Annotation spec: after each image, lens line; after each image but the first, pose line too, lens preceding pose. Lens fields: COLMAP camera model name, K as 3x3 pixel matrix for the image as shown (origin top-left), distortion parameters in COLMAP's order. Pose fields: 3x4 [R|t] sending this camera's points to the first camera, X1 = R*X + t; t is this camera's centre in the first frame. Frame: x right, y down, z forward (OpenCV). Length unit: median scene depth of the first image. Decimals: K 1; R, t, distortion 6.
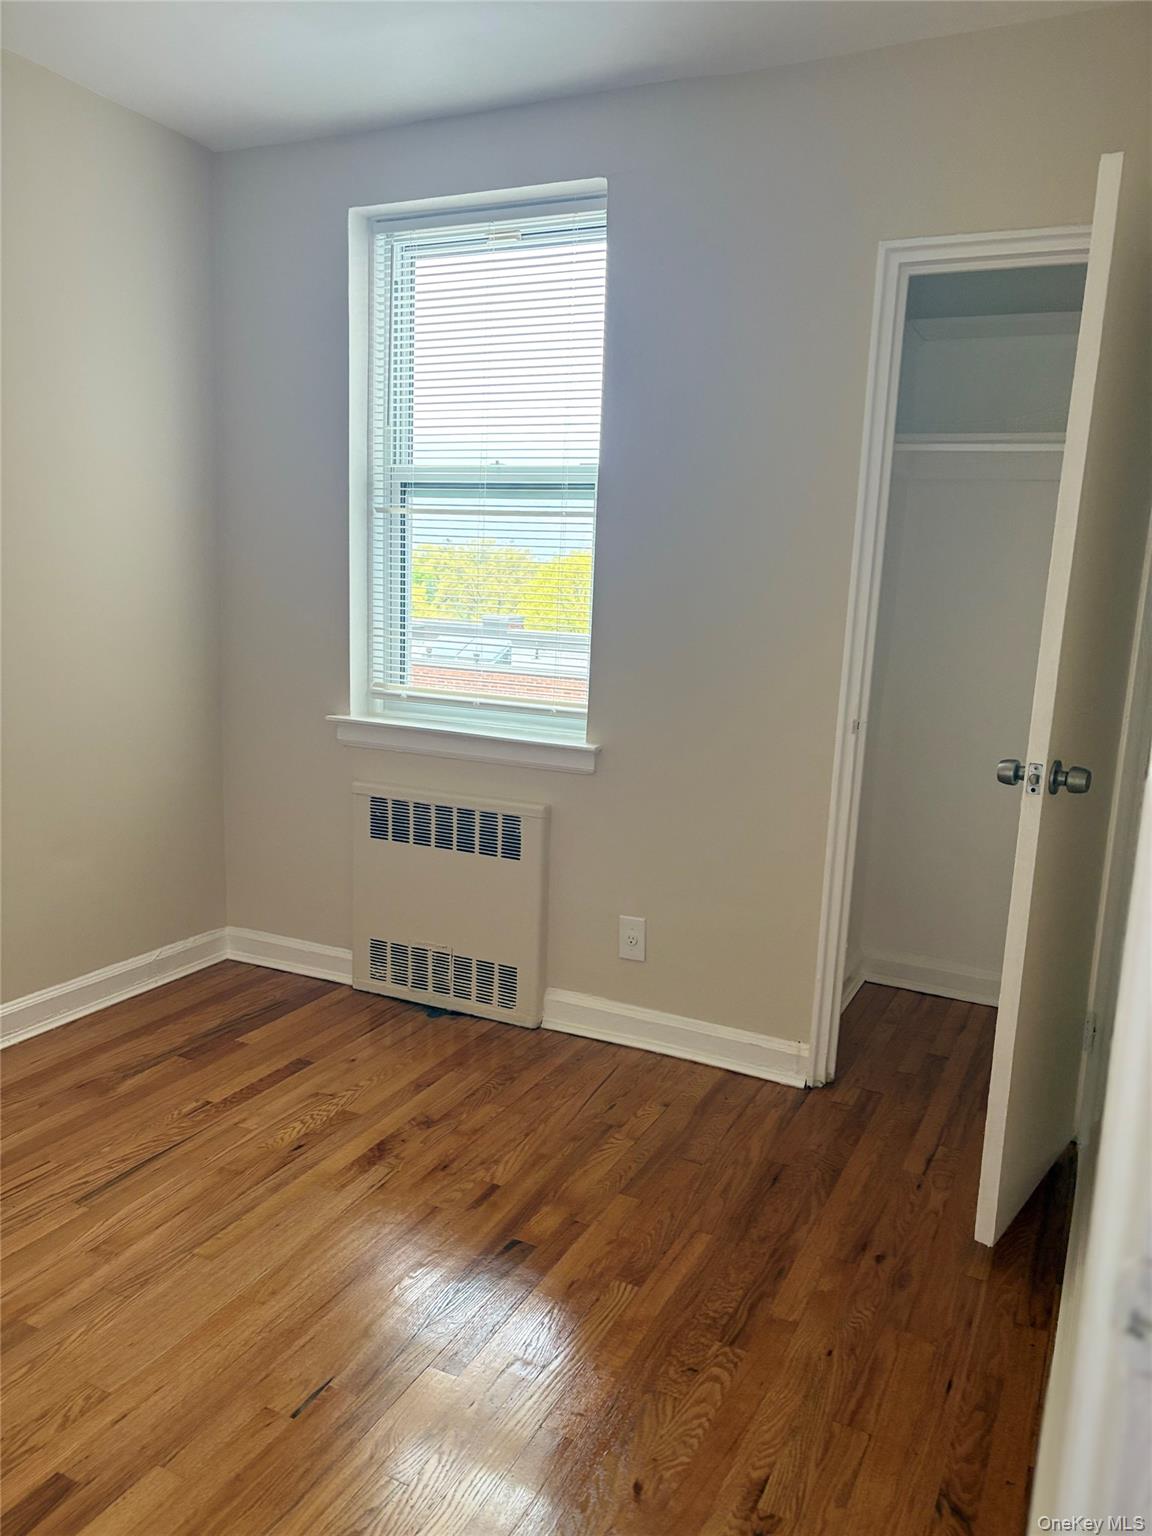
lens RADIAL K [[1146.4, 0, 572.2], [0, 1146.4, 772.1], [0, 0, 1]] dist [0.045692, -0.067386]
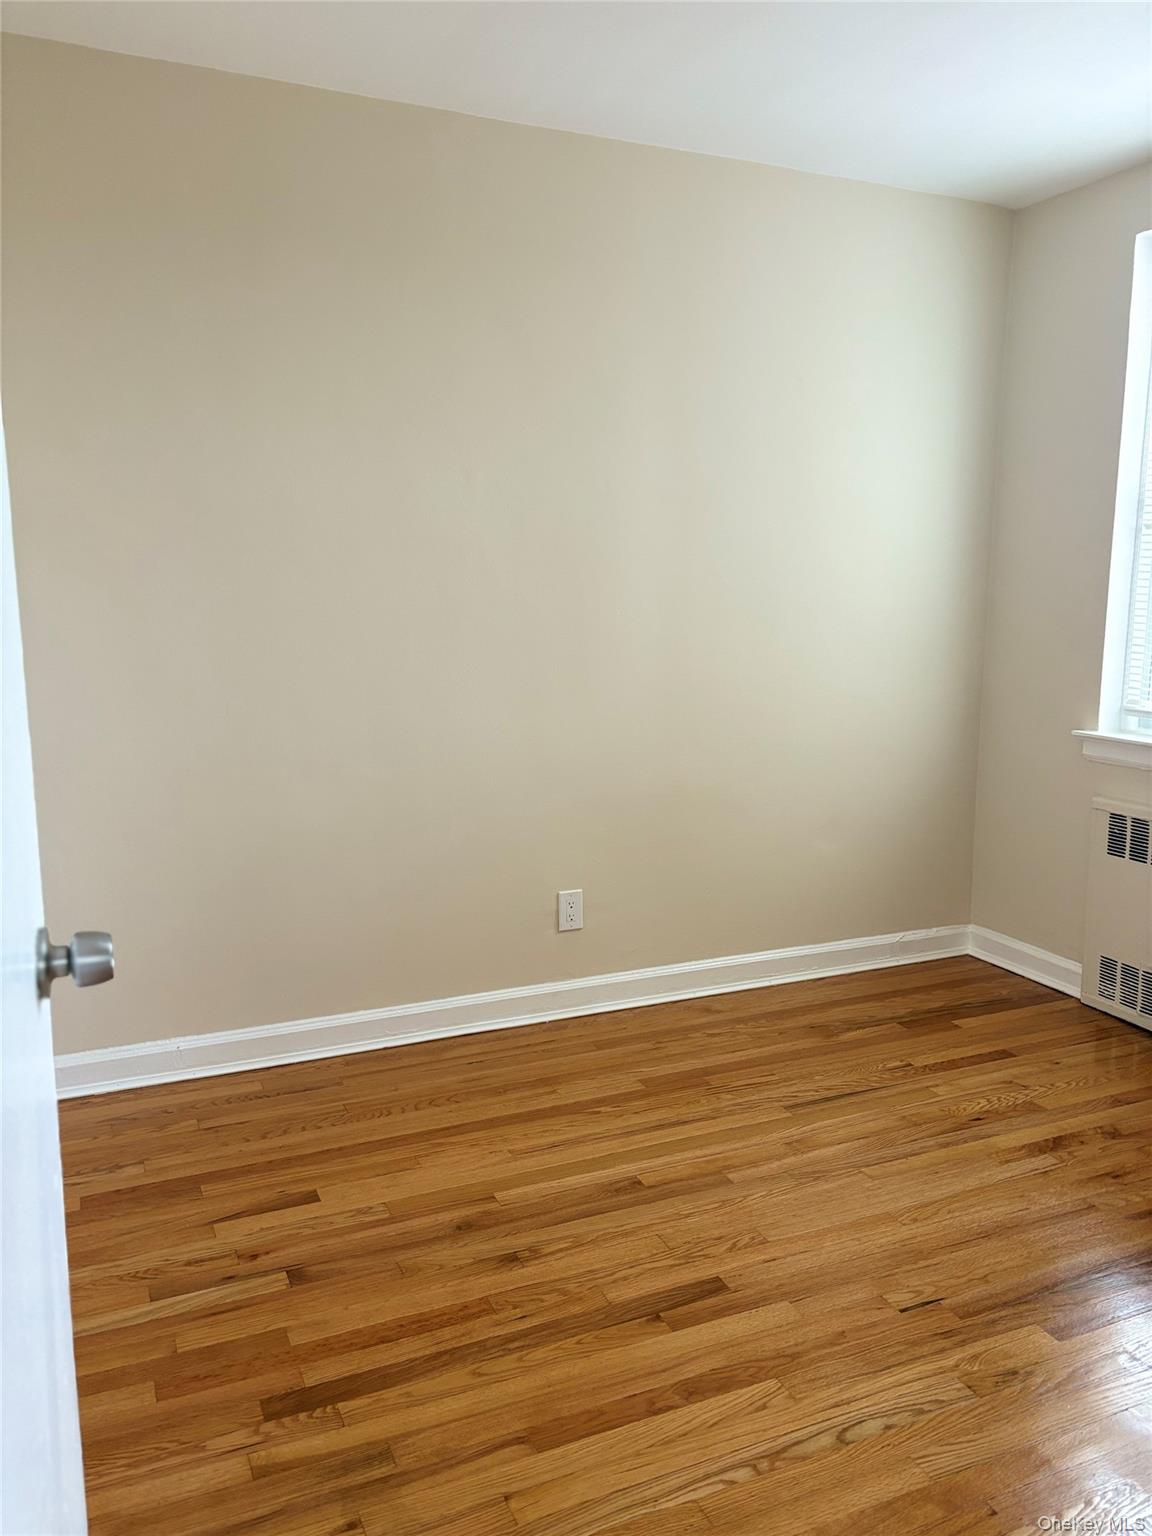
lens RADIAL K [[1146.4, 0, 572.2], [0, 1146.4, 772.1], [0, 0, 1]] dist [0.045692, -0.067386]
pose [[0.758253, 0.066948, -0.648514, 0.140564], [-0.079524, 0.996784, 0.009920, 0.015529], [0.647093, 0.044051, 0.761138, -0.083456]]
